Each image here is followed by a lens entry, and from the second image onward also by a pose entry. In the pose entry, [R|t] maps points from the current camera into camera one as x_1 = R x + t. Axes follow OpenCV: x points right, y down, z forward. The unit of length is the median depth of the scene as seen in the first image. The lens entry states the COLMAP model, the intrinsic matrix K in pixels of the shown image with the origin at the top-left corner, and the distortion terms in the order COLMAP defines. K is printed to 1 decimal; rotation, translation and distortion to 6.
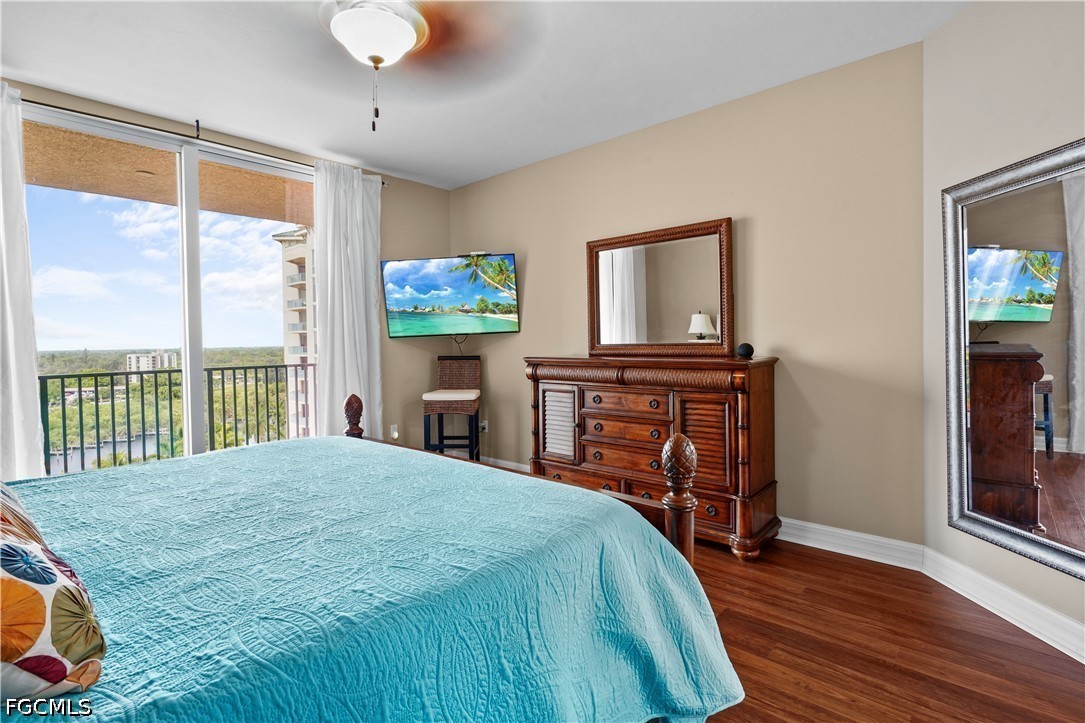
lens RADIAL K [[534.8, 0, 538.9], [0, 534.8, 342.6], [0, 0, 1]] dist [-0.002619, -0.000119]
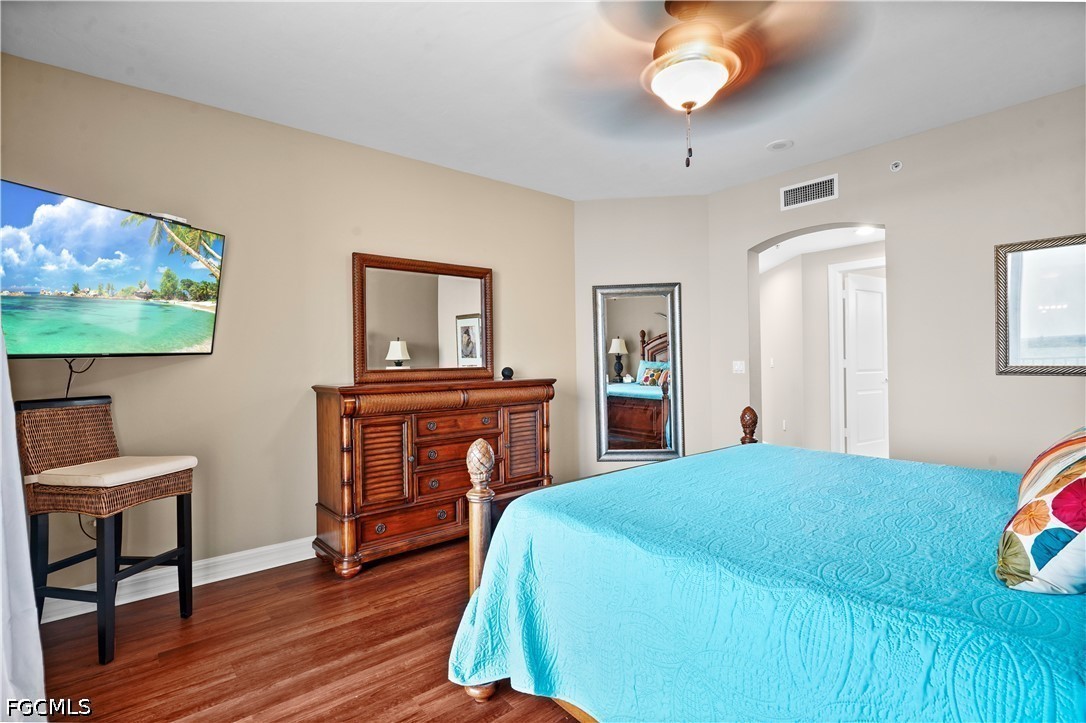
lens RADIAL K [[518.0, 0, 540.0], [0, 518.0, 357.4], [0, 0, 1]] dist [-0.002329, 0.000766]
pose [[0.136860, 0.018531, 0.990417, -0.838548], [0.013574, 0.999696, -0.020580, 0.003628], [-0.990497, 0.016261, 0.136567, 0.705473]]
